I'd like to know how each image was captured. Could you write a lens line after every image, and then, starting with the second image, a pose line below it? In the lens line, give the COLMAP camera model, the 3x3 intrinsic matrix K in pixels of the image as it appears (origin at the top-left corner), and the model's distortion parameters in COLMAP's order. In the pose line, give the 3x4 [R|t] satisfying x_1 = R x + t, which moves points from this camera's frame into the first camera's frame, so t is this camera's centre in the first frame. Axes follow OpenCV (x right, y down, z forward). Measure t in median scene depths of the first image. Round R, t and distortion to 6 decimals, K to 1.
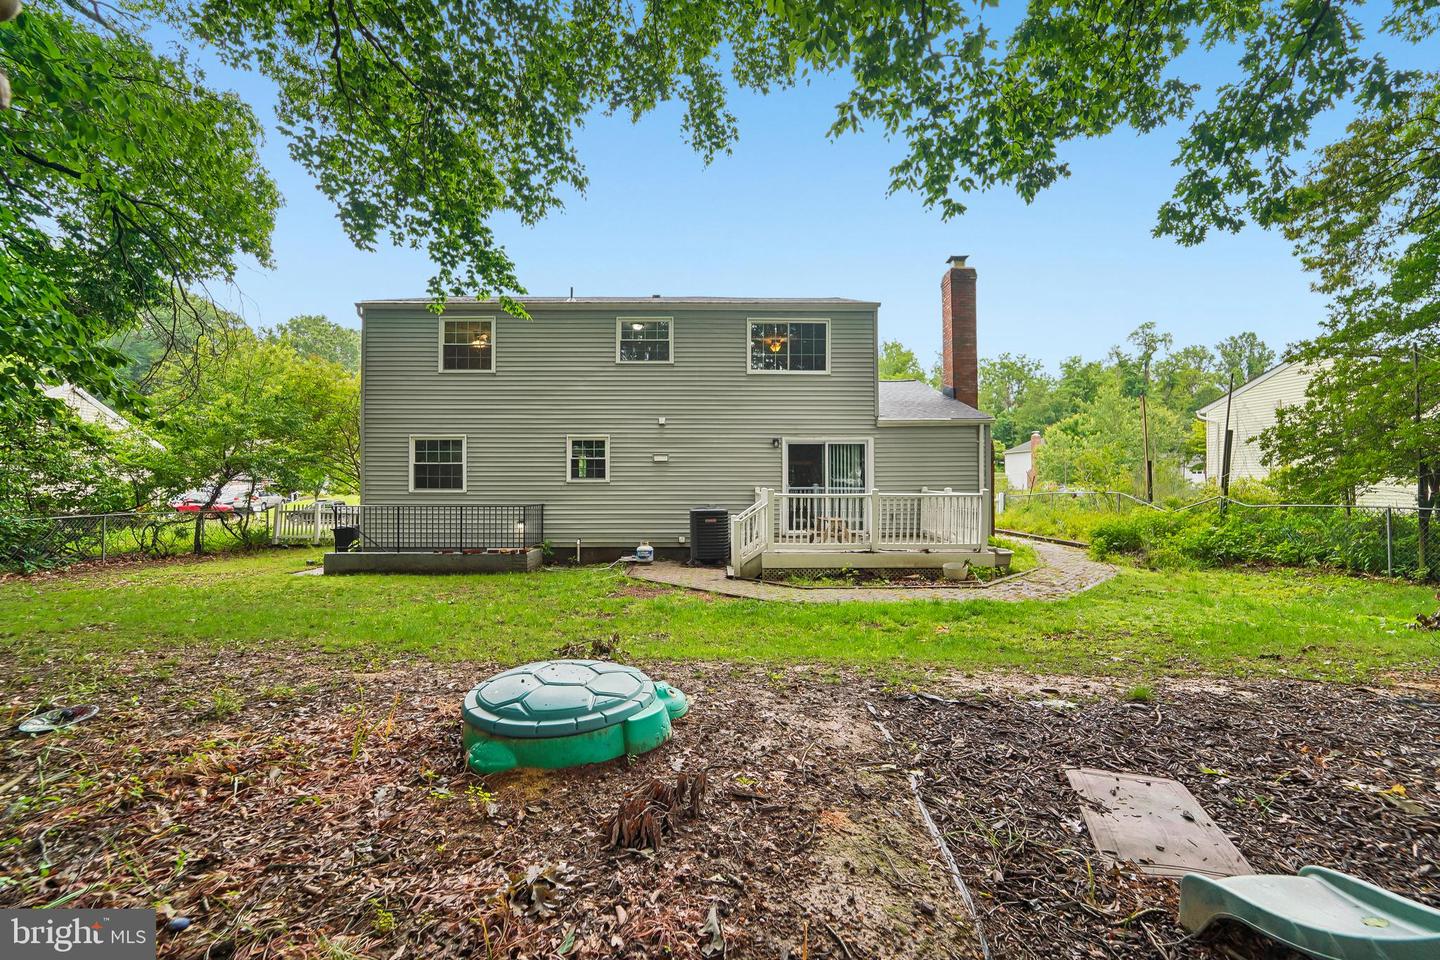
lens RADIAL K [[603.1, 0, 720.0], [0, 603.1, 480.0], [0, 0, 1]] dist [-0.002260, -0.000106]
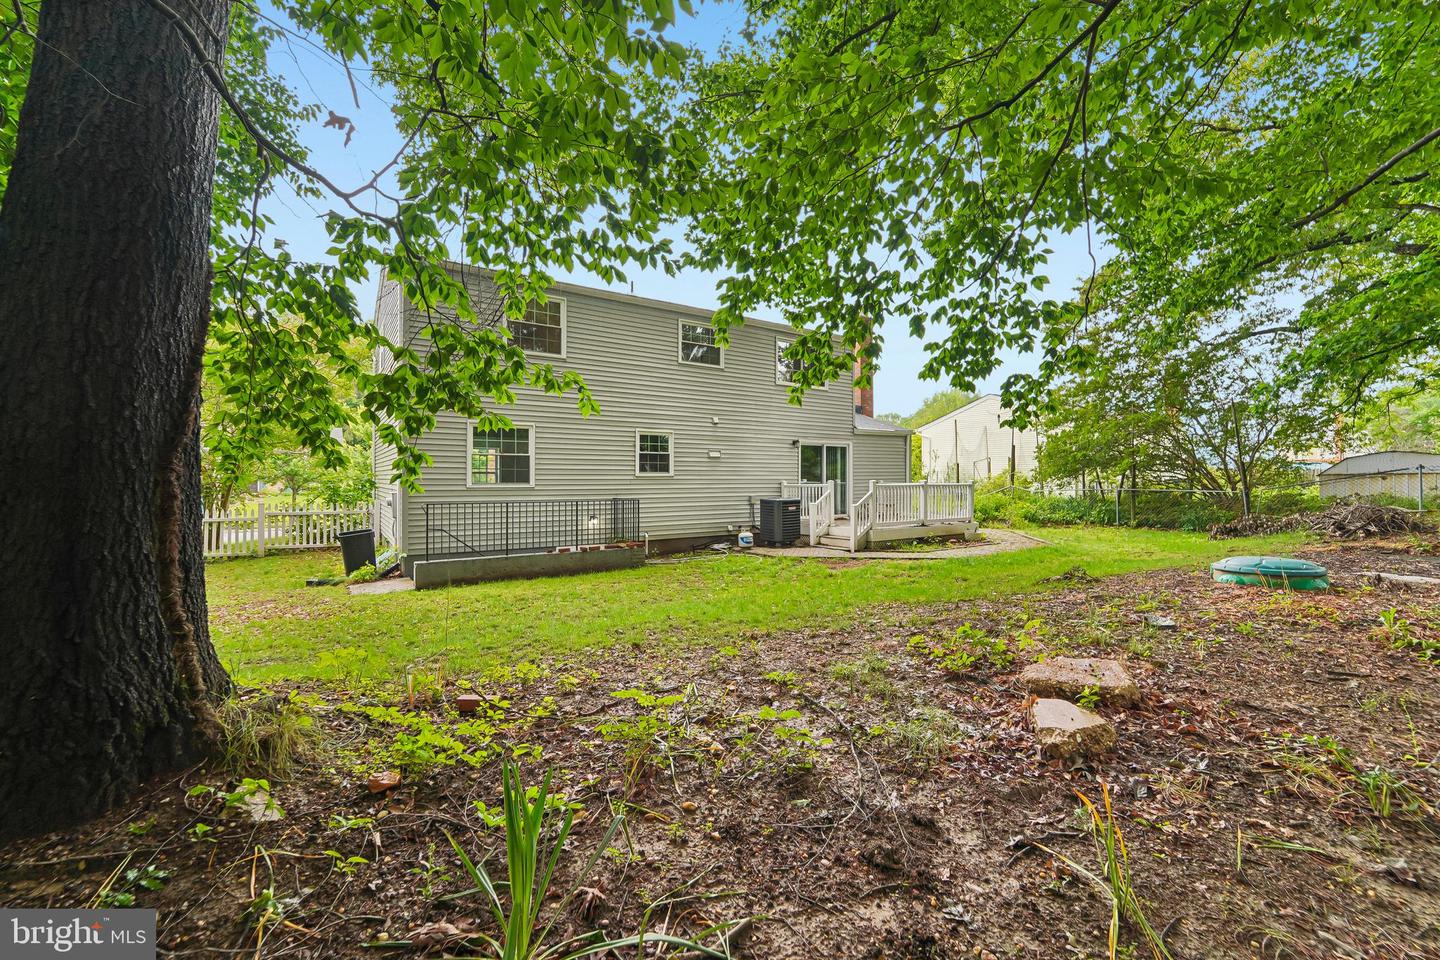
lens RADIAL K [[610.0, 0, 720.0], [0, 610.0, 480.0], [0, 0, 1]] dist [0.001856, 0.000053]
pose [[0.828338, -0.001307, 0.560227, -0.704803], [0.002432, 0.999996, -0.001263, 0.011607], [-0.560224, 0.002409, 0.828338, 0.085207]]
